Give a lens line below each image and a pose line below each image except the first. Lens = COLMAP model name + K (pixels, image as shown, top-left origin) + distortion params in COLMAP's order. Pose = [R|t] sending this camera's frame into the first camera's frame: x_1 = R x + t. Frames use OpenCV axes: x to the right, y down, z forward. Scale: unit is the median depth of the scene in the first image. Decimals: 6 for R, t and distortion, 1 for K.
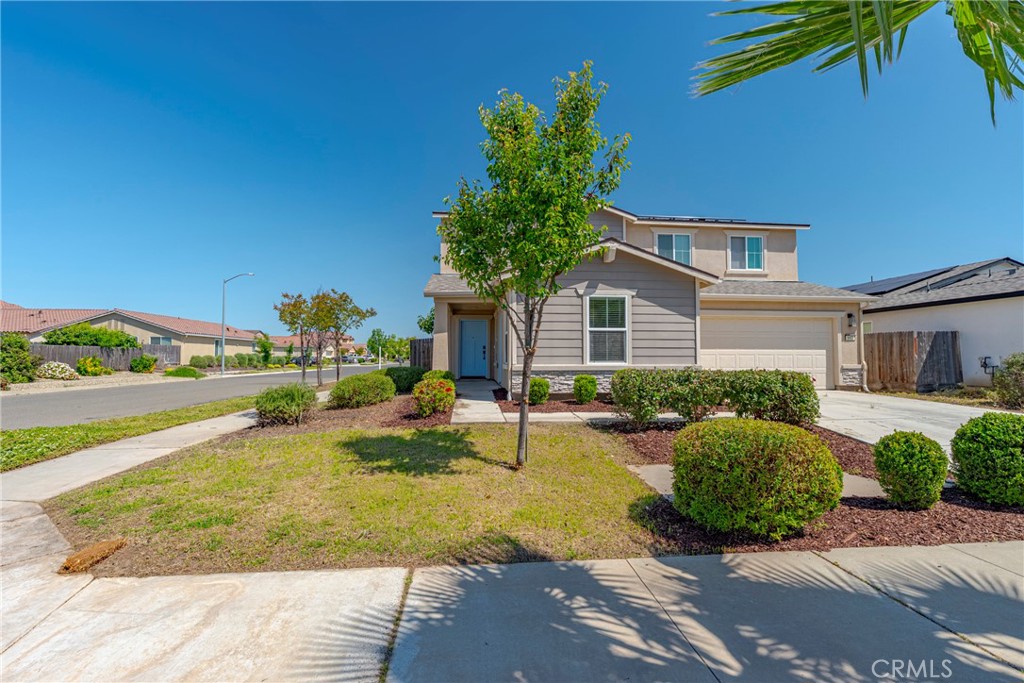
lens RADIAL K [[445.8, 0, 511.8], [0, 445.8, 339.8], [0, 0, 1]] dist [-0.001356, 0.000492]
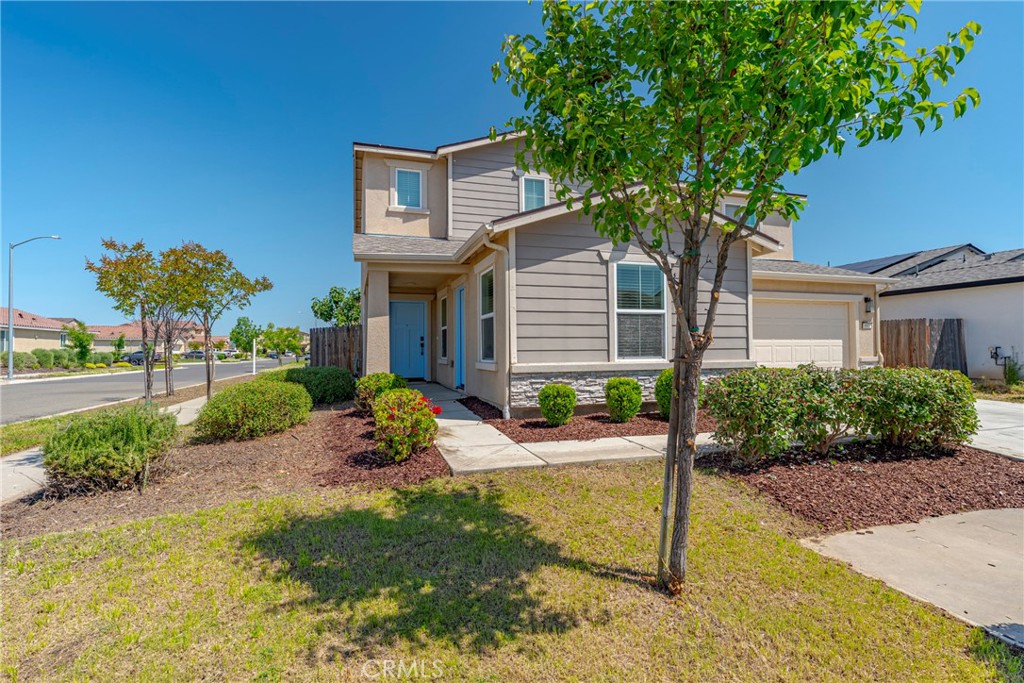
lens RADIAL K [[491.1, 0, 512.2], [0, 491.1, 340.4], [0, 0, 1]] dist [-0.000713, 0.000166]
pose [[0.977482, -0.004336, 0.210973, -0.127671], [0.000238, 0.999811, 0.019447, 0.006454], [-0.211017, -0.018959, 0.977298, 0.254885]]
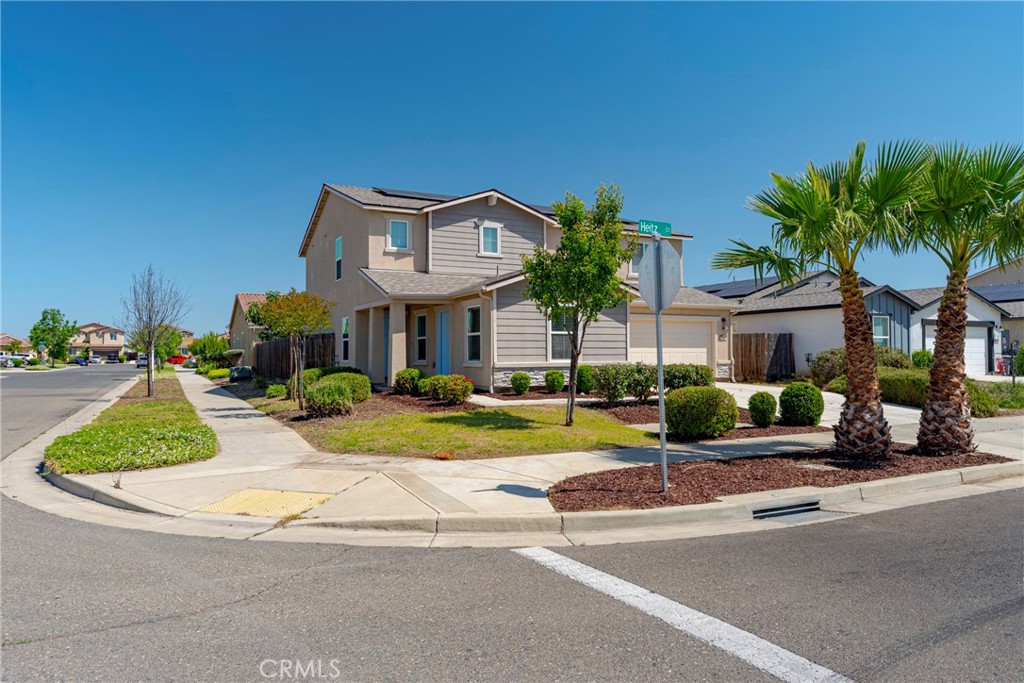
lens RADIAL K [[675.2, 0, 511.2], [0, 675.2, 343.6], [0, 0, 1]] dist [0.002868, -0.001597]
pose [[0.930459, 0.000468, 0.366397, -0.522884], [-0.008927, 0.999731, 0.021393, -0.028140], [-0.366289, -0.023176, 0.930213, -0.577213]]
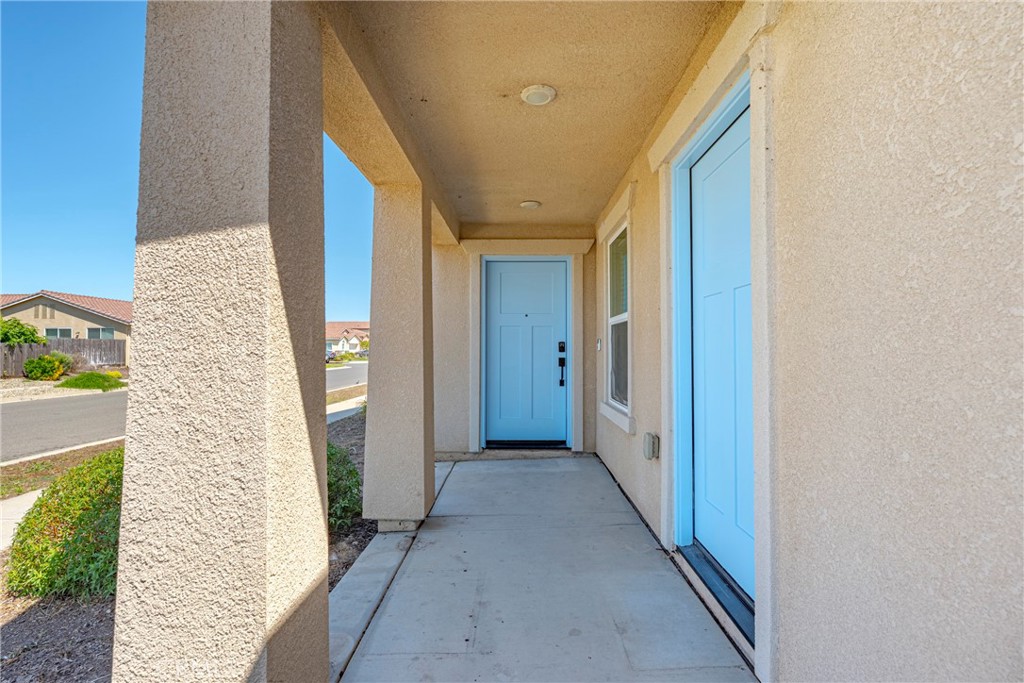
lens RADIAL K [[491.1, 0, 508.1], [0, 491.1, 340.1], [0, 0, 1]] dist [-0.000713, 0.000166]
pose [[0.993450, -0.004595, -0.114176, -0.087985], [0.006910, 0.999778, 0.019889, 0.007349], [0.114059, -0.020548, 0.993261, 0.945354]]
